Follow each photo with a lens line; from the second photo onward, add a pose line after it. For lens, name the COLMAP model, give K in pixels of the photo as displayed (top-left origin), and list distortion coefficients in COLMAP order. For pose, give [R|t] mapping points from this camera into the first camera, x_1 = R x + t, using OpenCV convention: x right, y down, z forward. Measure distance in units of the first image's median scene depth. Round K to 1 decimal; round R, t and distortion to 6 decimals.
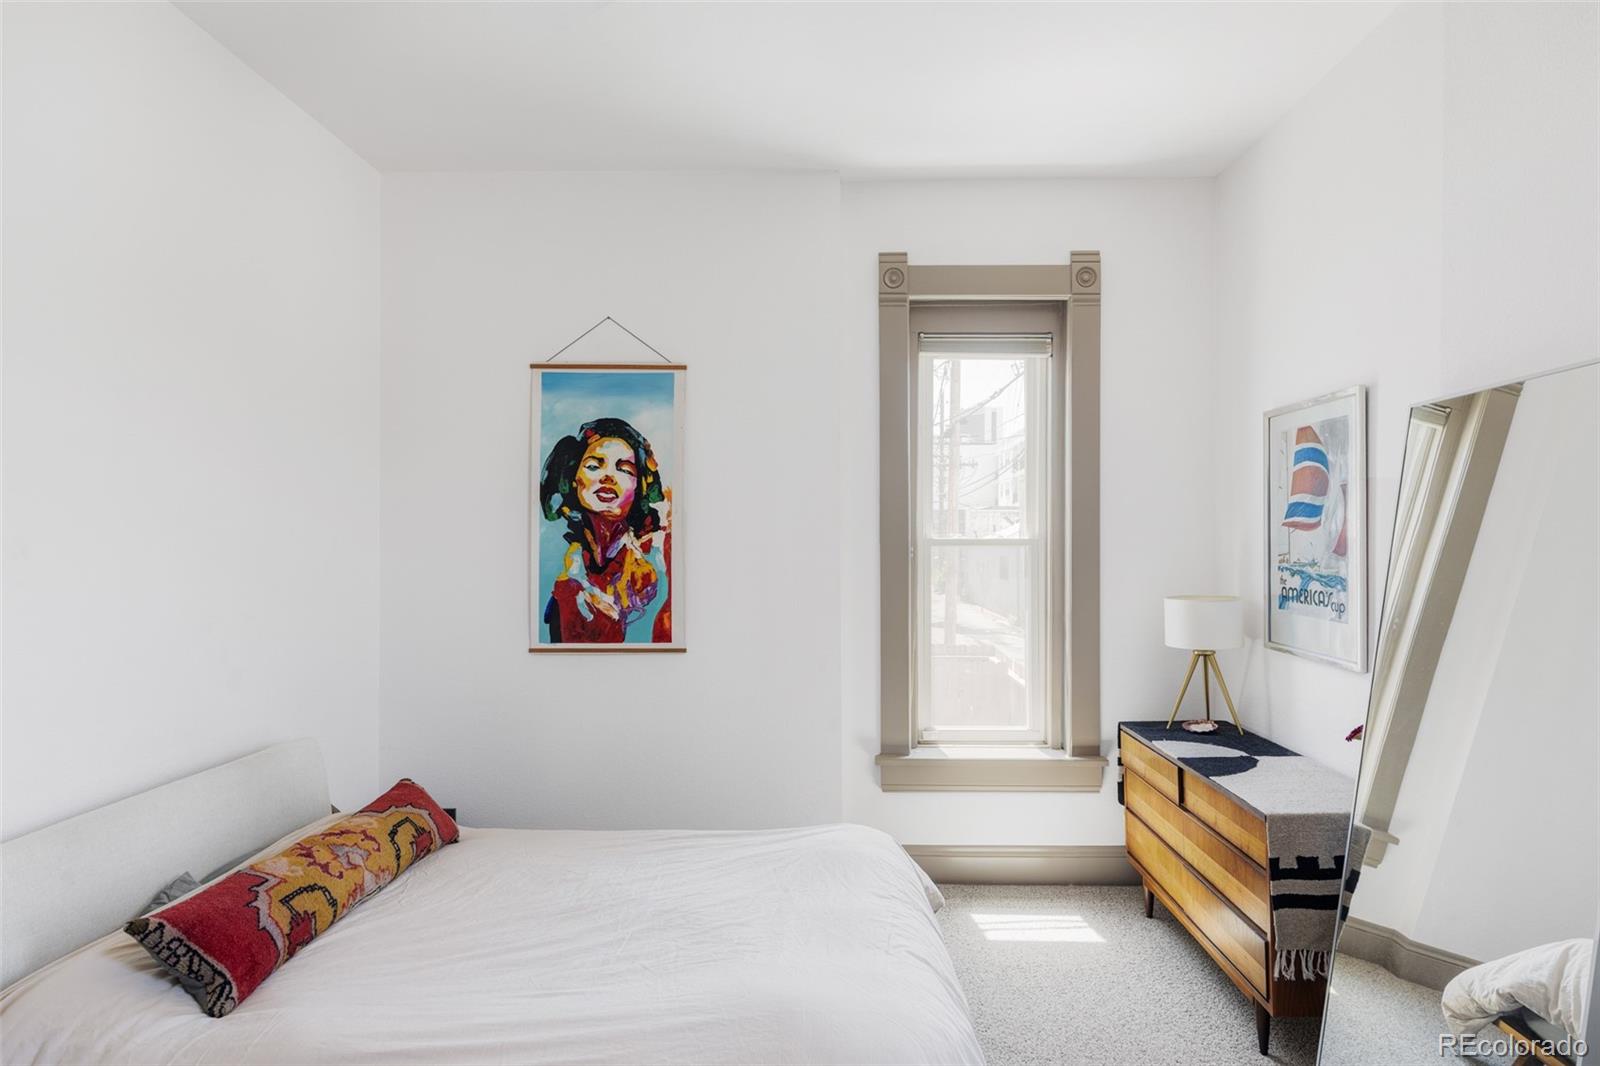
lens RADIAL K [[927.9, 0, 800.0], [0, 927.9, 533.0], [0, 0, 1]] dist [0.010876, 0.000217]
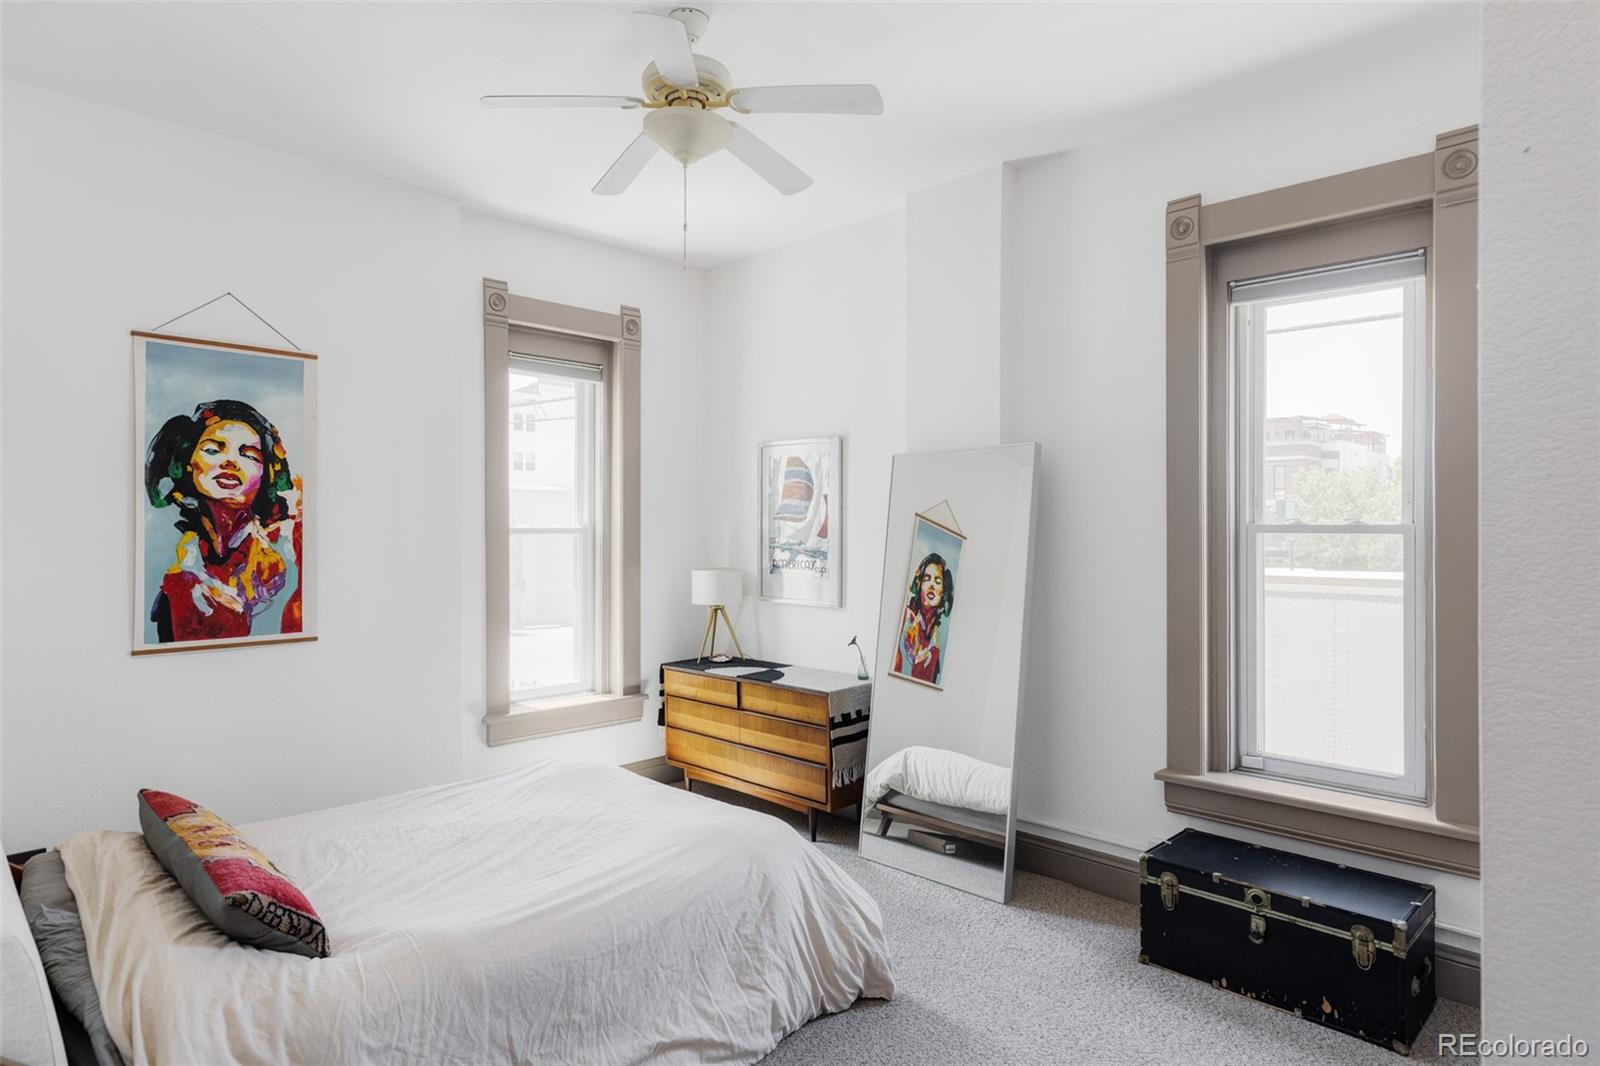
lens RADIAL K [[927.9, 0, 800.0], [0, 927.9, 533.0], [0, 0, 1]] dist [0.010876, 0.000217]
pose [[0.692987, -0.002963, 0.720944, -0.489152], [-0.003342, 0.999968, 0.007322, 0.002819], [-0.720942, -0.007484, 0.692955, -0.077255]]
